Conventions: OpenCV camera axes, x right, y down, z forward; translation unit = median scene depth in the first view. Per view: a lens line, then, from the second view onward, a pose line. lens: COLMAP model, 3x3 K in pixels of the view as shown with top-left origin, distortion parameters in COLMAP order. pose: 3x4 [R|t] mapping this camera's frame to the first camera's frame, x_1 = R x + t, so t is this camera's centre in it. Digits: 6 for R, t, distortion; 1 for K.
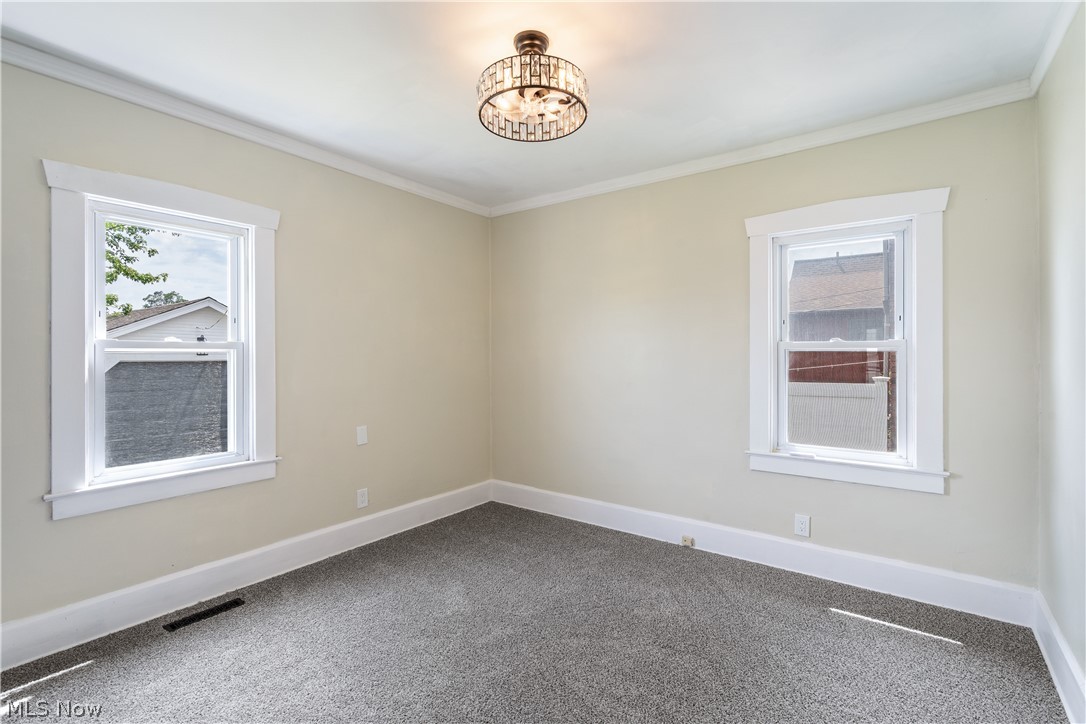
lens RADIAL K [[493.5, 0, 541.9], [0, 493.5, 357.6], [0, 0, 1]] dist [-0.000731, 0.000070]
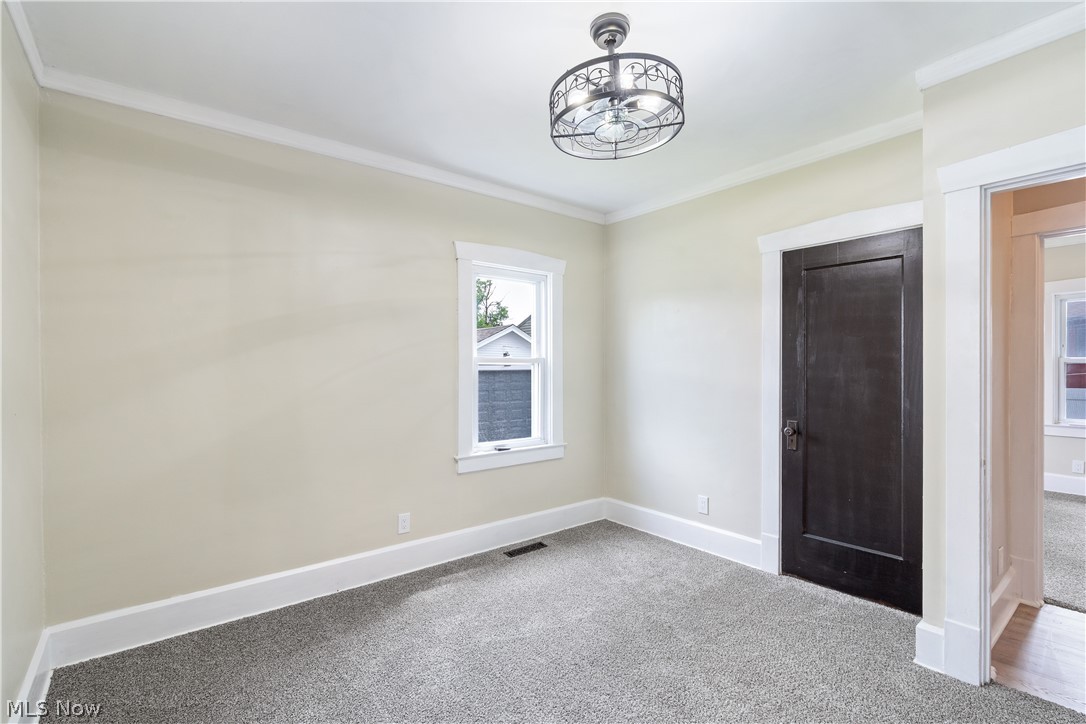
lens RADIAL K [[498.1, 0, 544.5], [0, 498.1, 375.4], [0, 0, 1]] dist [-0.001345, -0.000154]
pose [[0.969123, 0.001927, -0.246569, -0.266369], [0.000823, 0.999939, 0.011048, 0.002299], [0.246575, -0.010910, 0.969062, -0.355097]]
